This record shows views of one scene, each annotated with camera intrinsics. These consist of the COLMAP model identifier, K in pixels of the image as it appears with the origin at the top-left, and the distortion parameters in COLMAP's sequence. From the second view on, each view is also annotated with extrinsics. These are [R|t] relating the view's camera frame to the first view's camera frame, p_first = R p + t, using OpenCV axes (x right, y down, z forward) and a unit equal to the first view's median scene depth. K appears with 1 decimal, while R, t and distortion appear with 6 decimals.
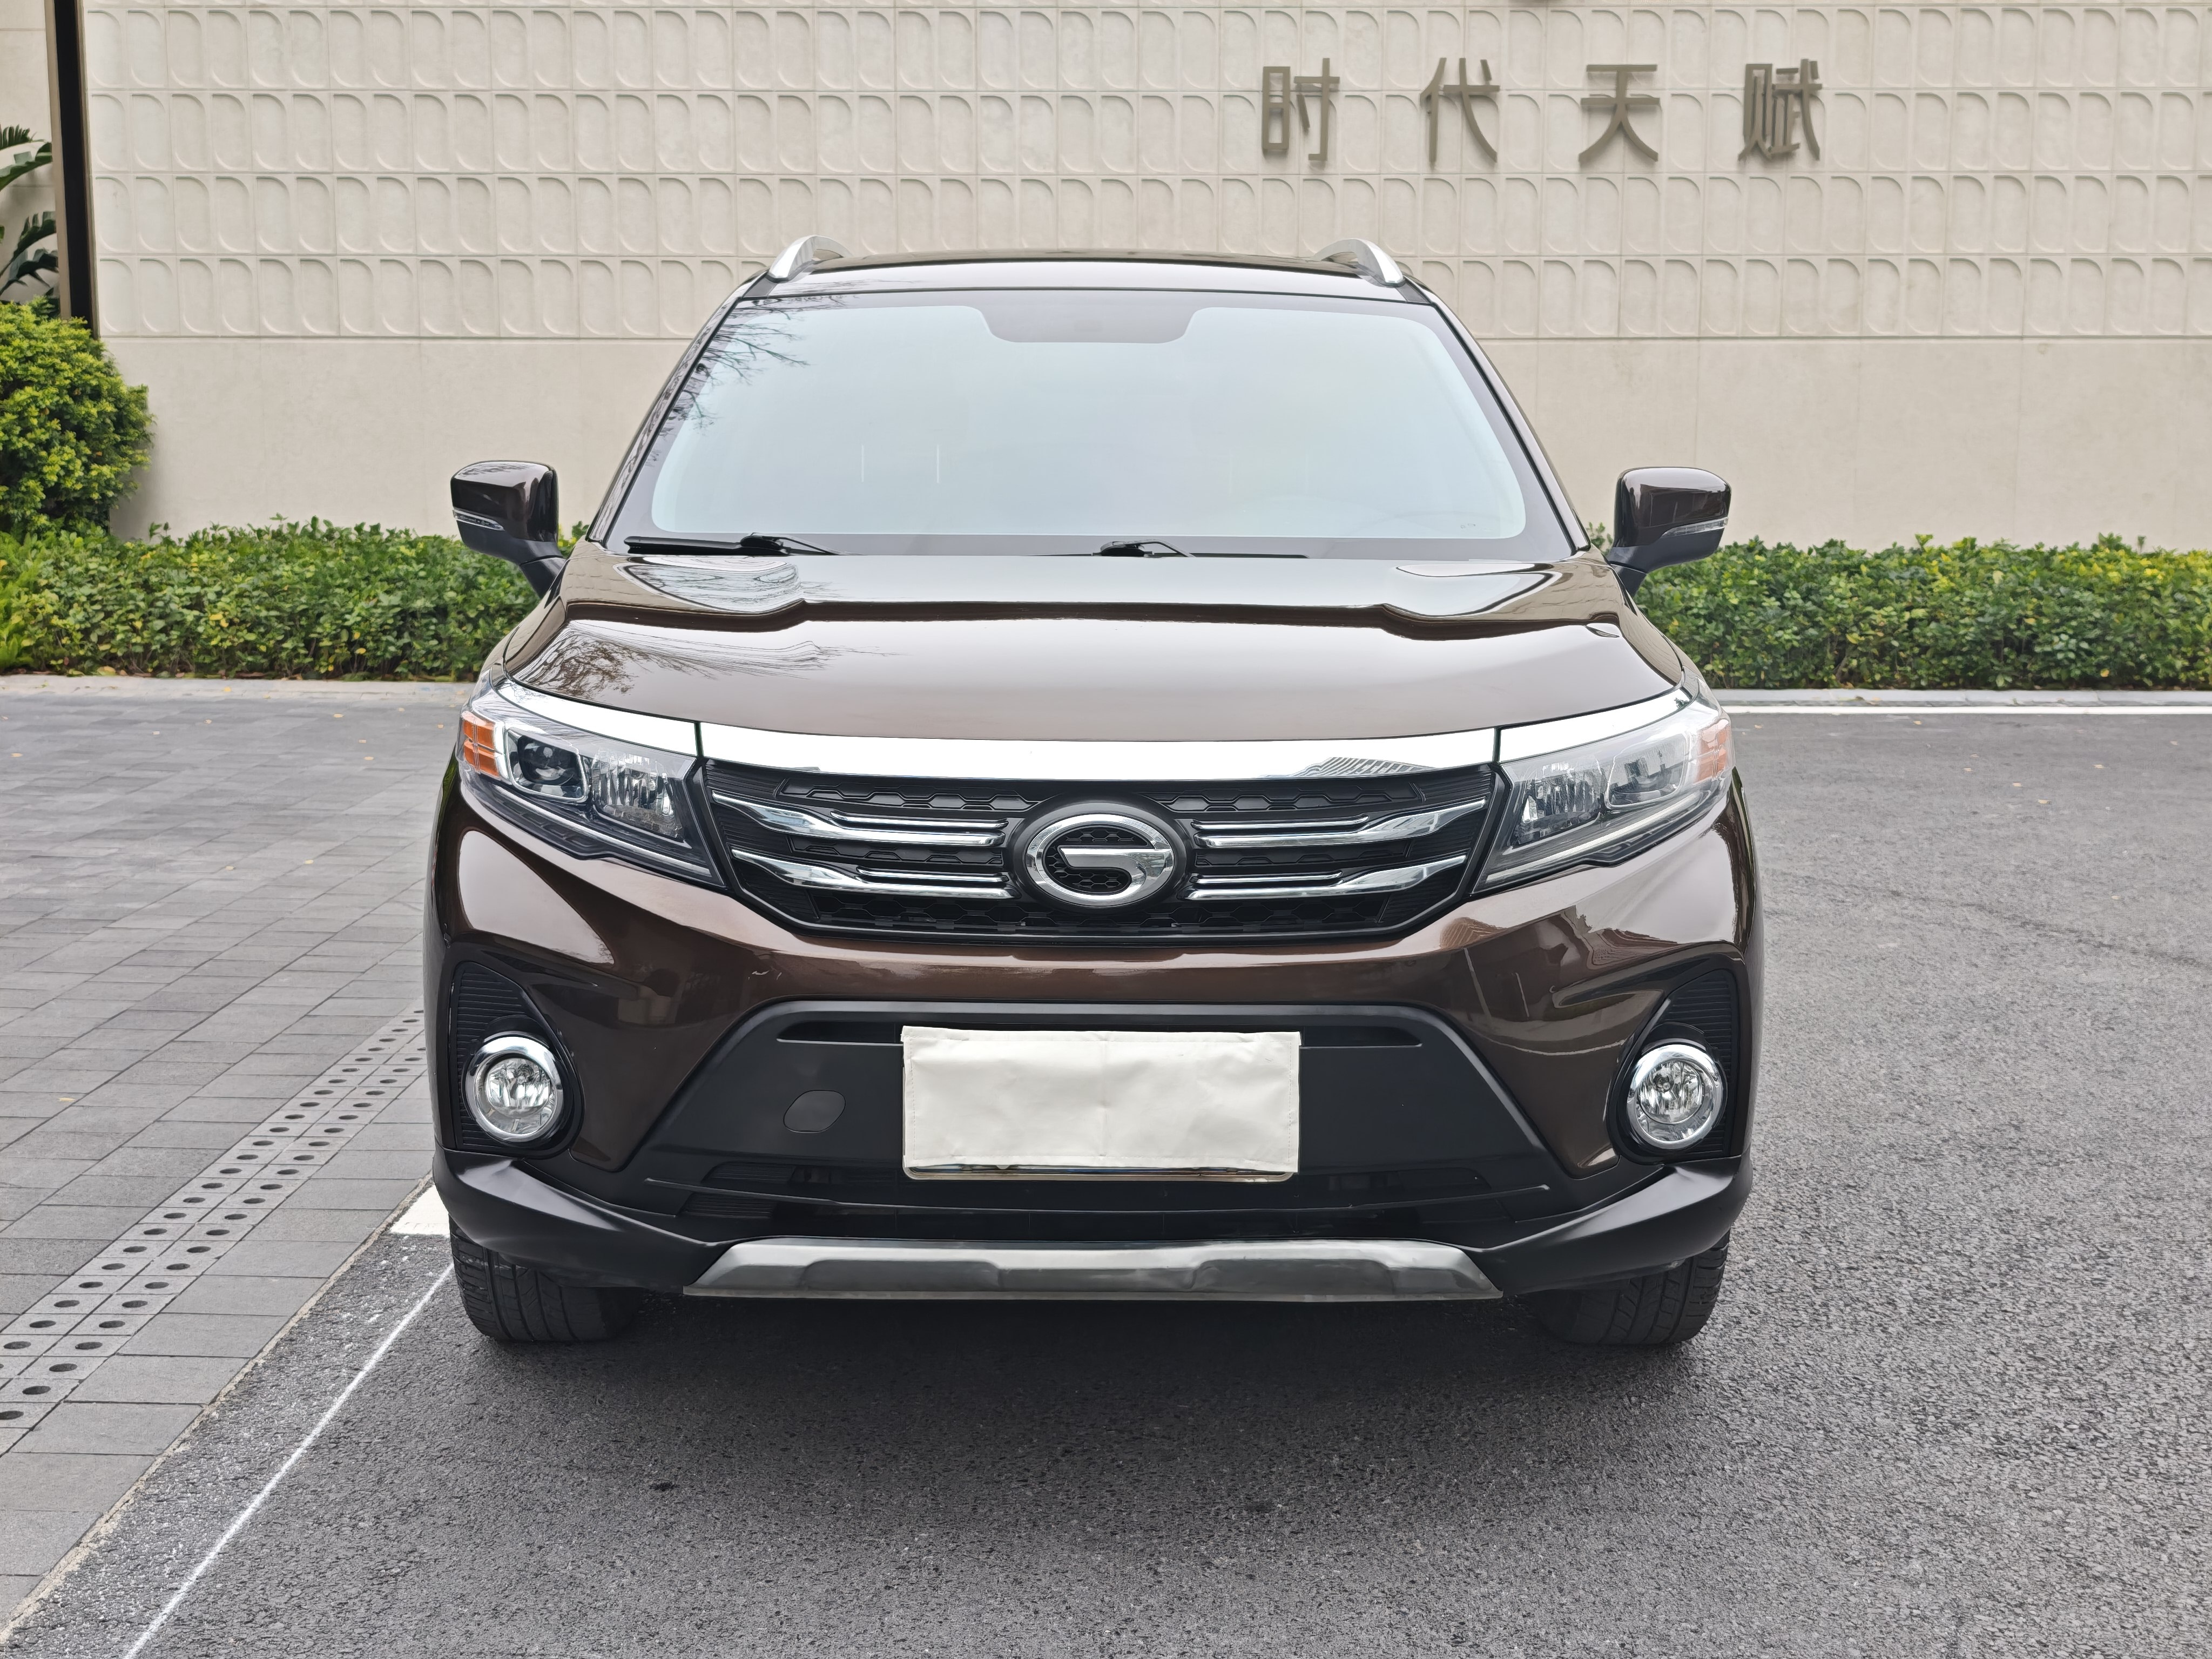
lens RADIAL K [[2974.5, 0, 1106.0], [0, 2974.5, 829.5], [0, 0, 1]] dist [0.096568, -0.318177]
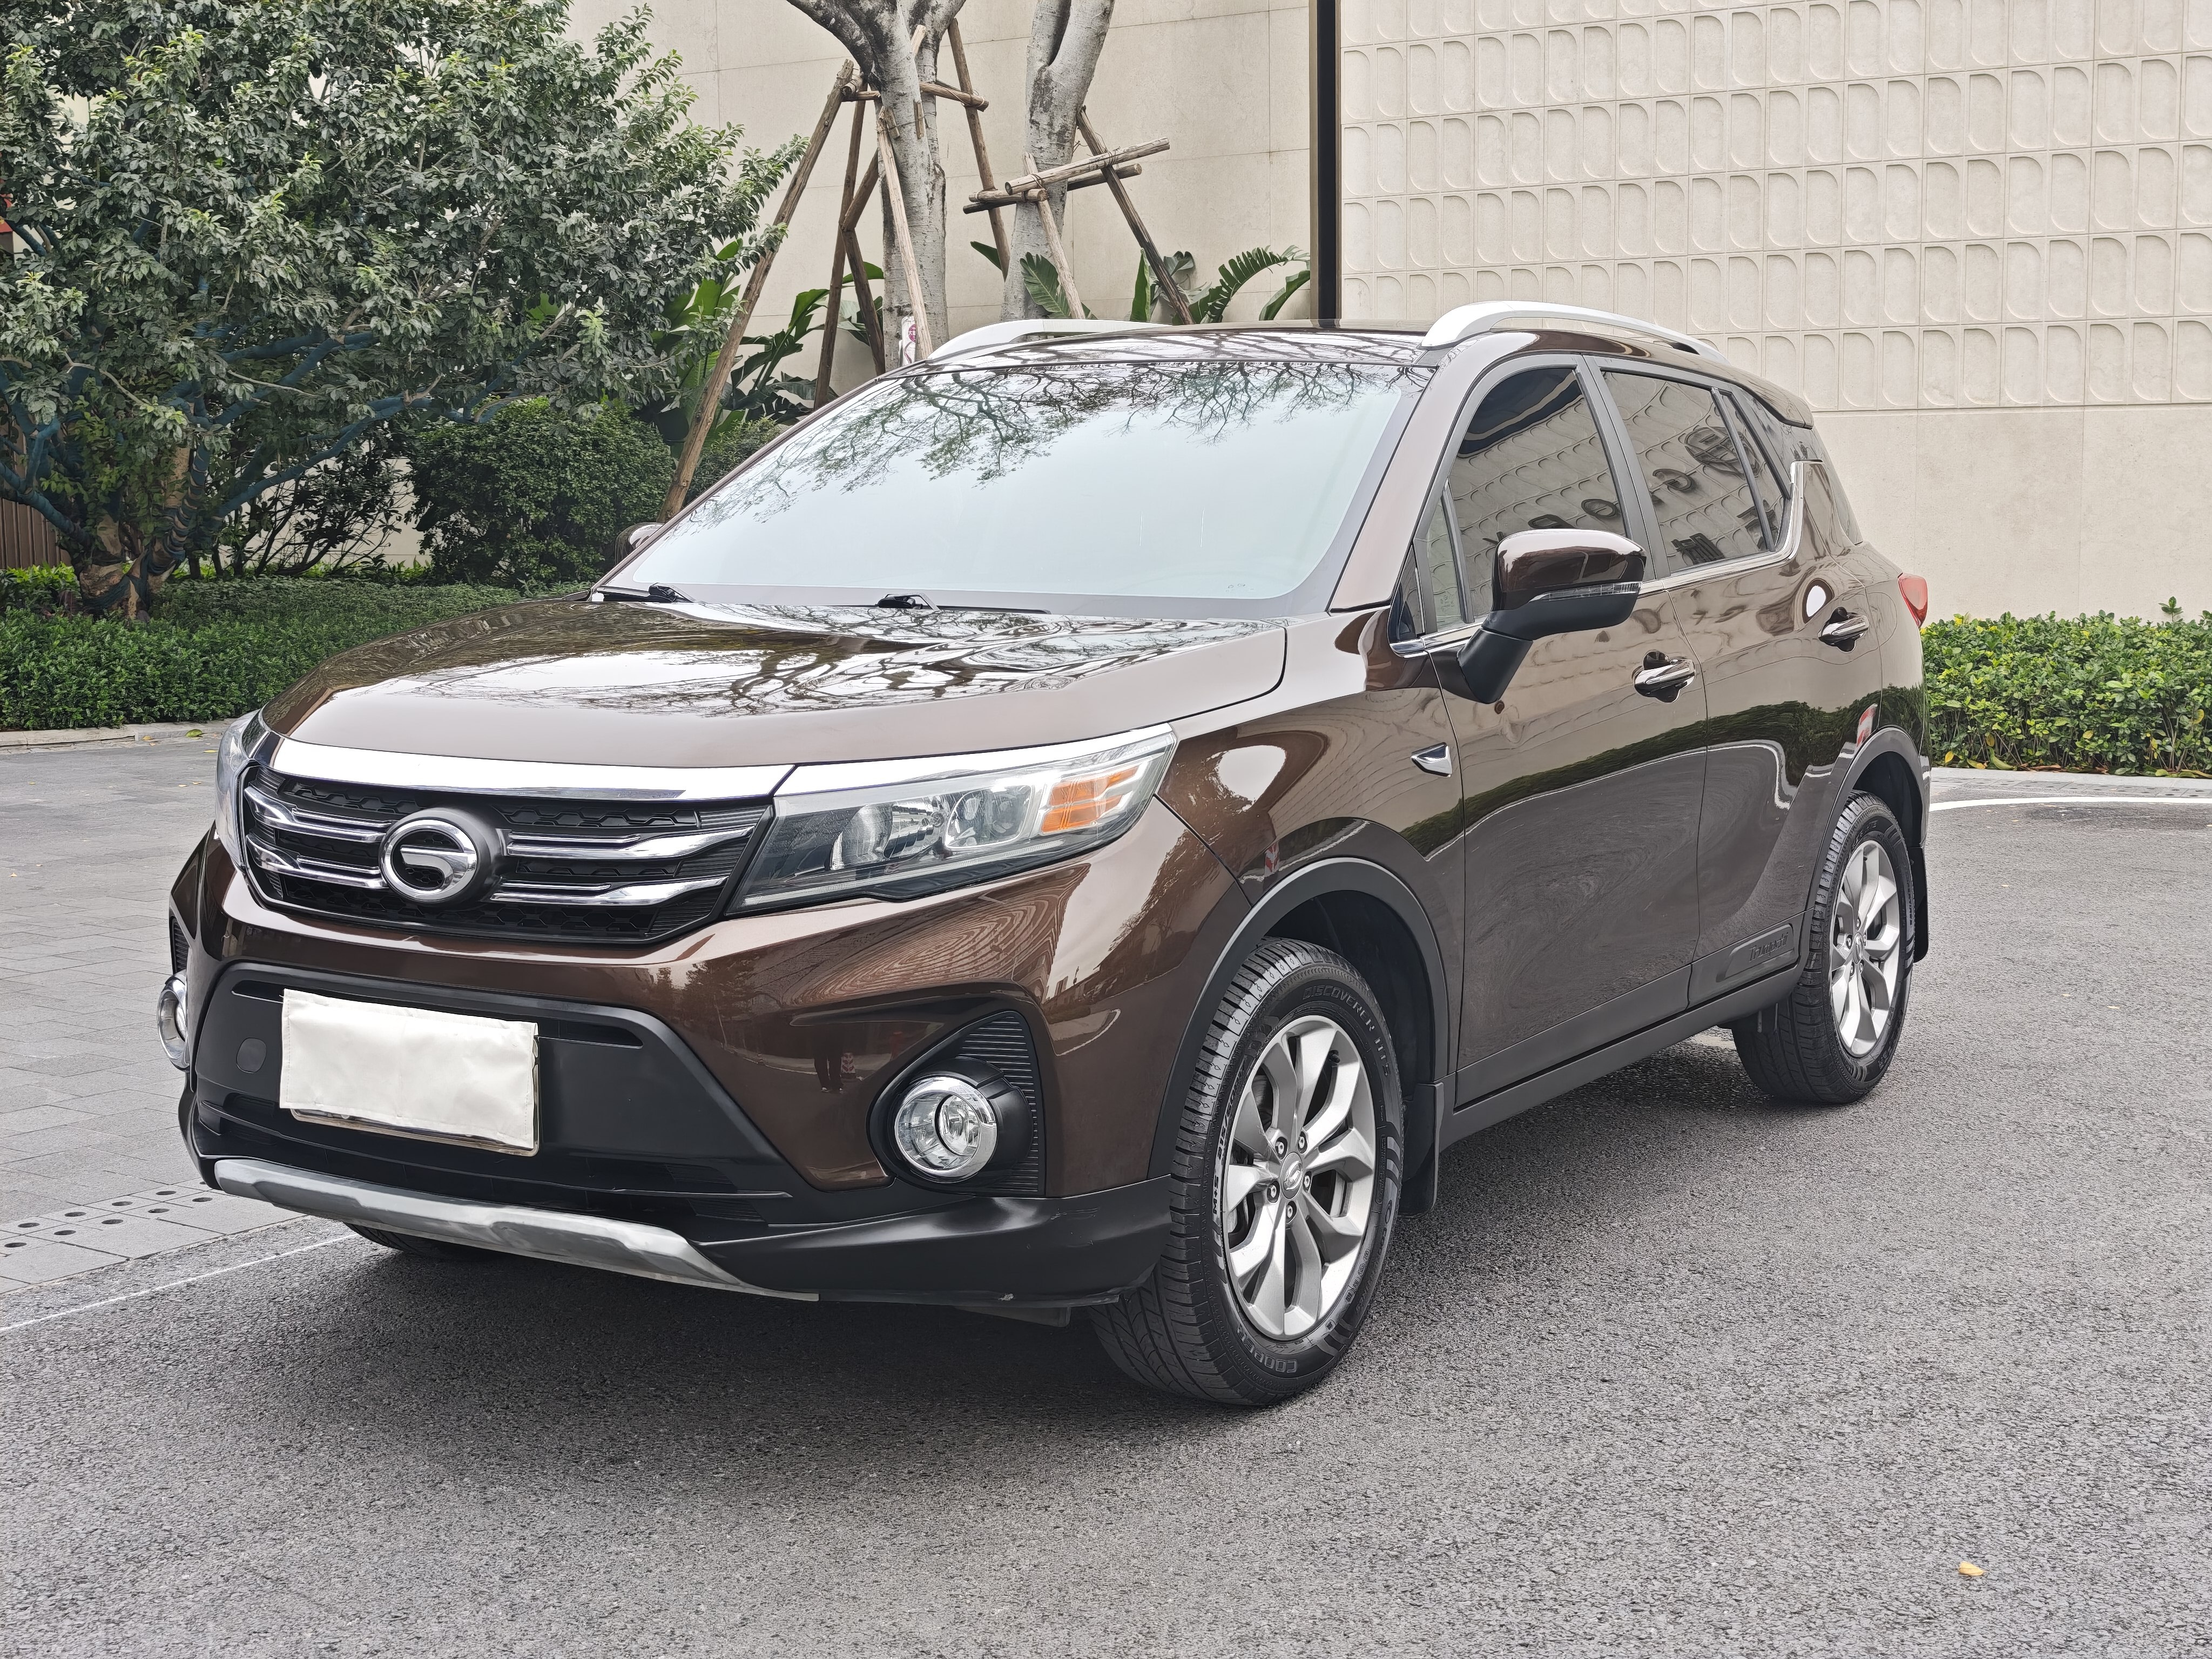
lens RADIAL K [[2974.5, 0, 1106.0], [0, 2974.5, 829.5], [0, 0, 1]] dist [0.096568, -0.318177]
pose [[0.847280, 0.053011, -0.528494, 0.366904], [-0.066853, 0.997738, -0.007101, -0.004801], [0.526922, 0.041348, 0.848907, 0.068803]]
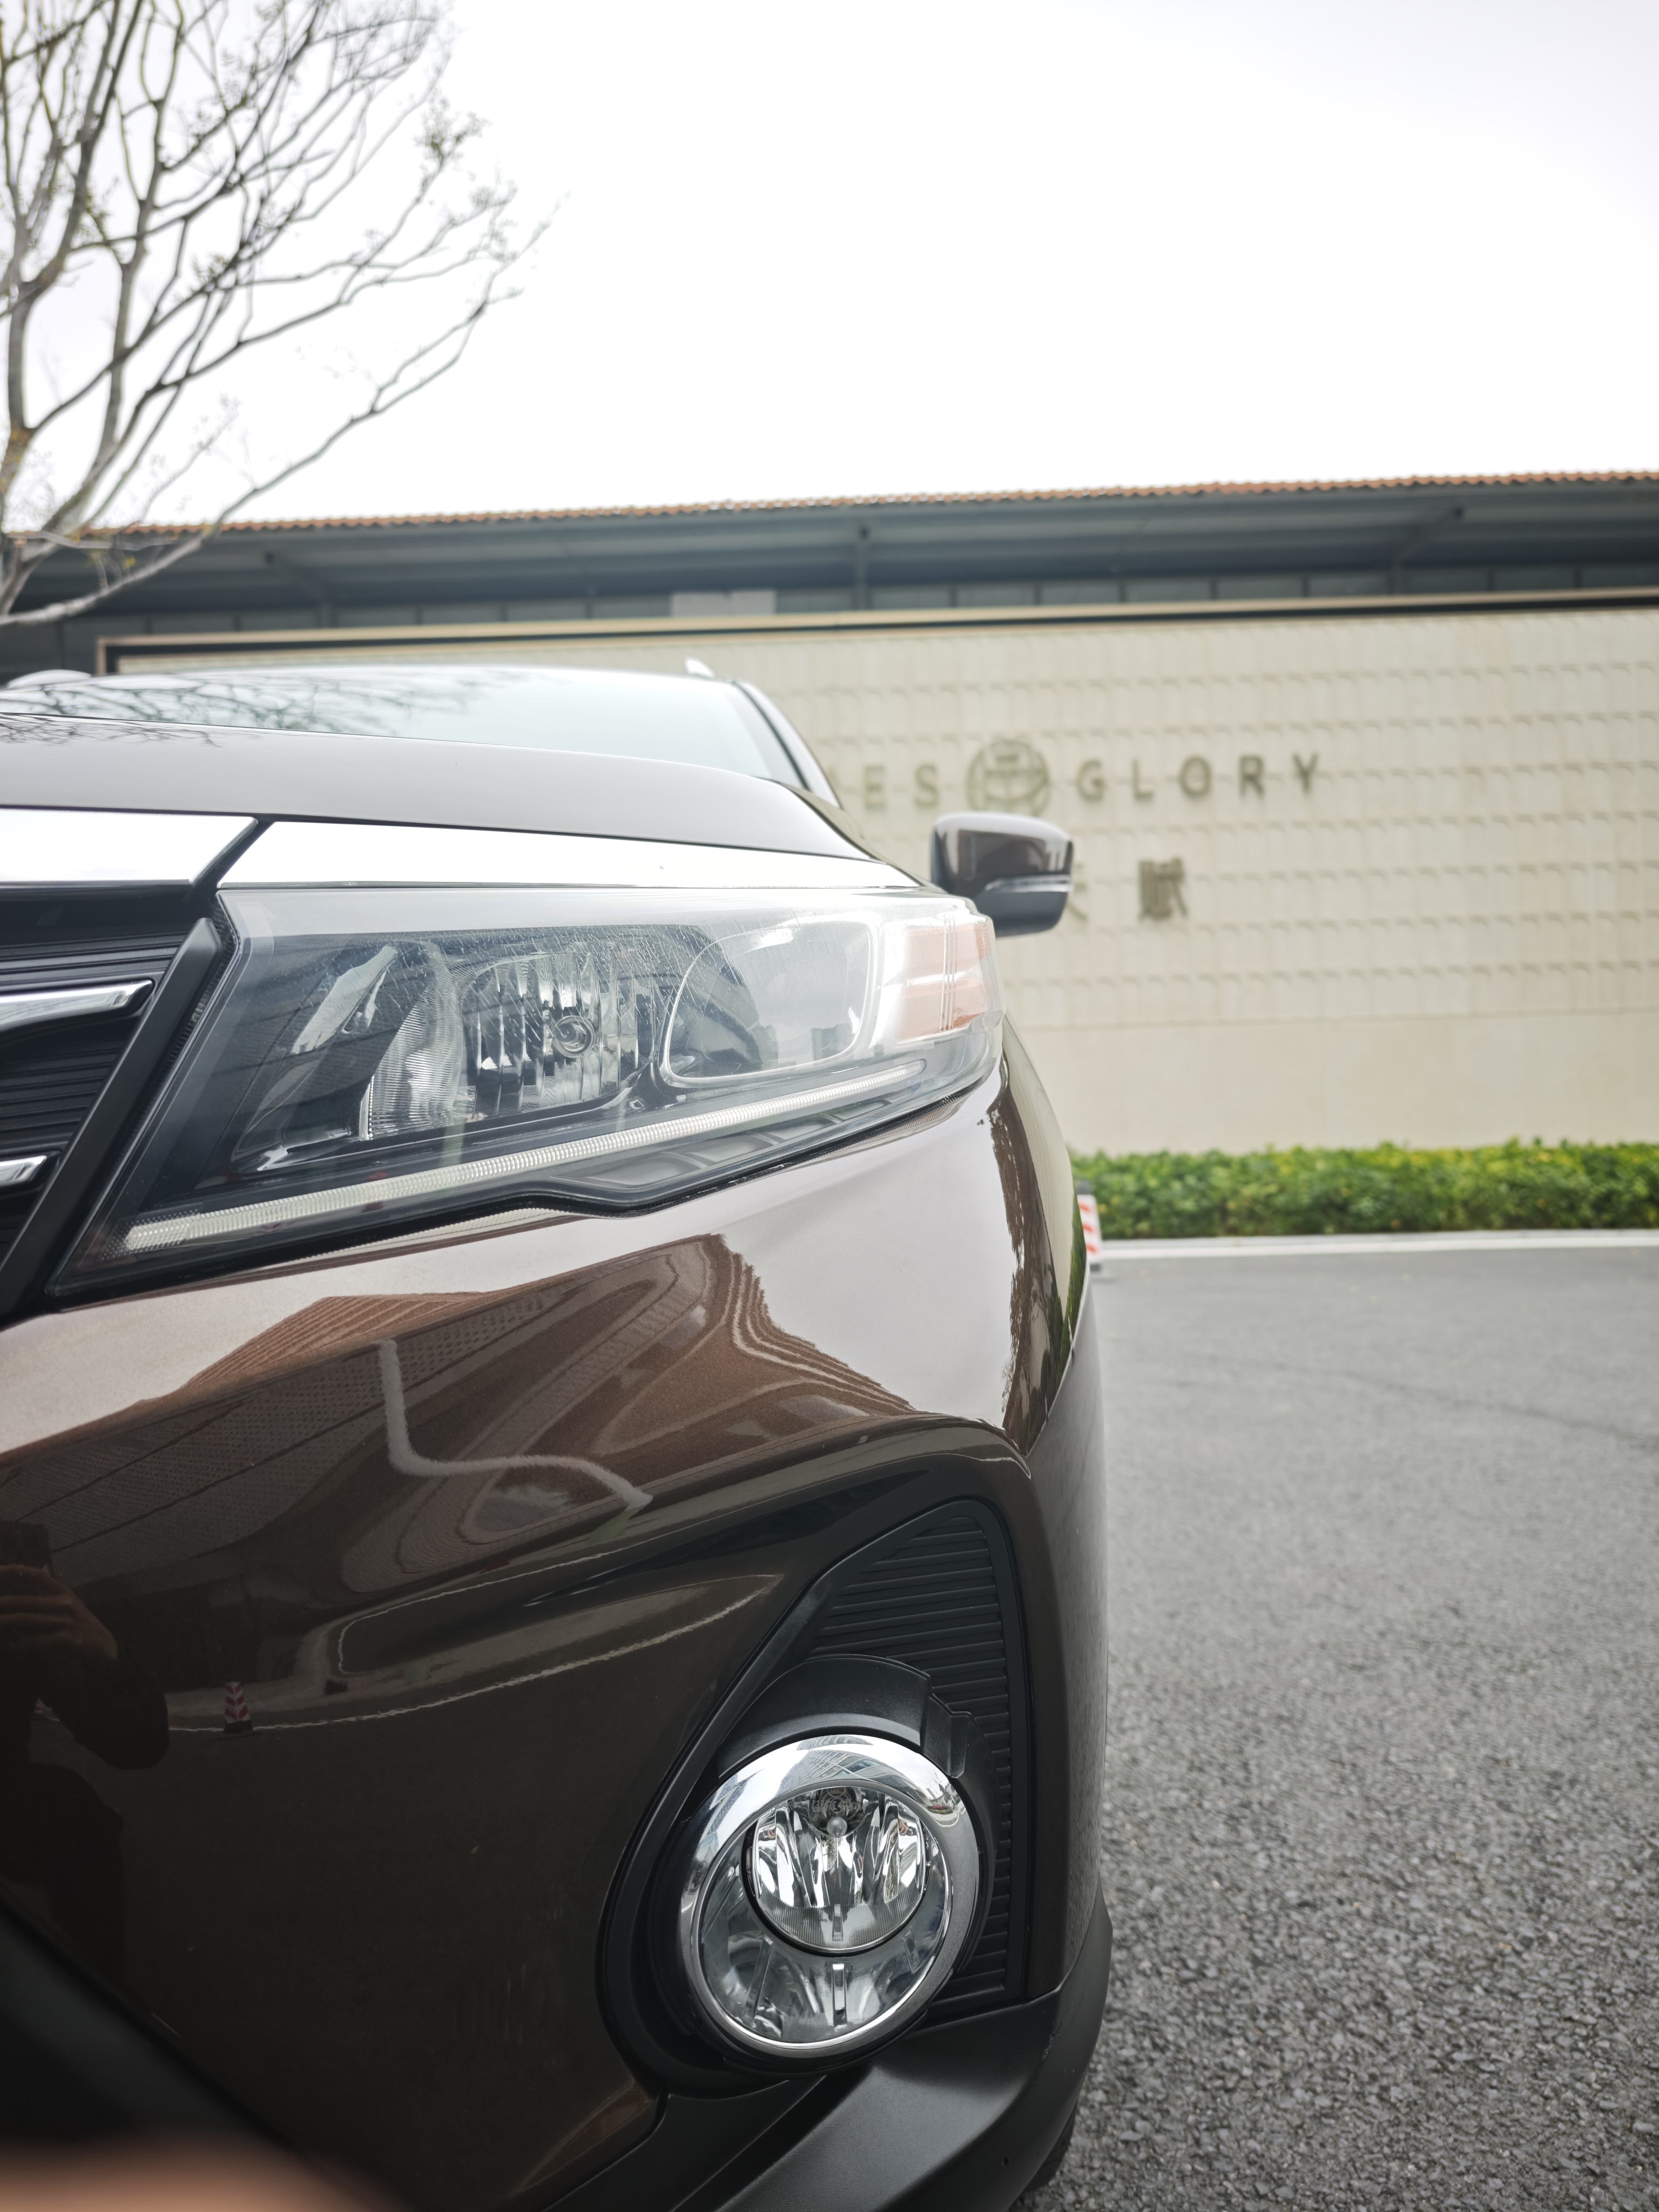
lens RADIAL K [[1508.4, 0, 845.0], [0, 1508.4, 1094.0], [0, 0, 1]] dist [-0.002997, -0.004824]
pose [[0.999536, -0.030436, -0.000861, 0.091772], [0.029827, 0.984438, -0.173181, 0.014121], [0.006118, 0.173075, 0.984890, 0.383935]]
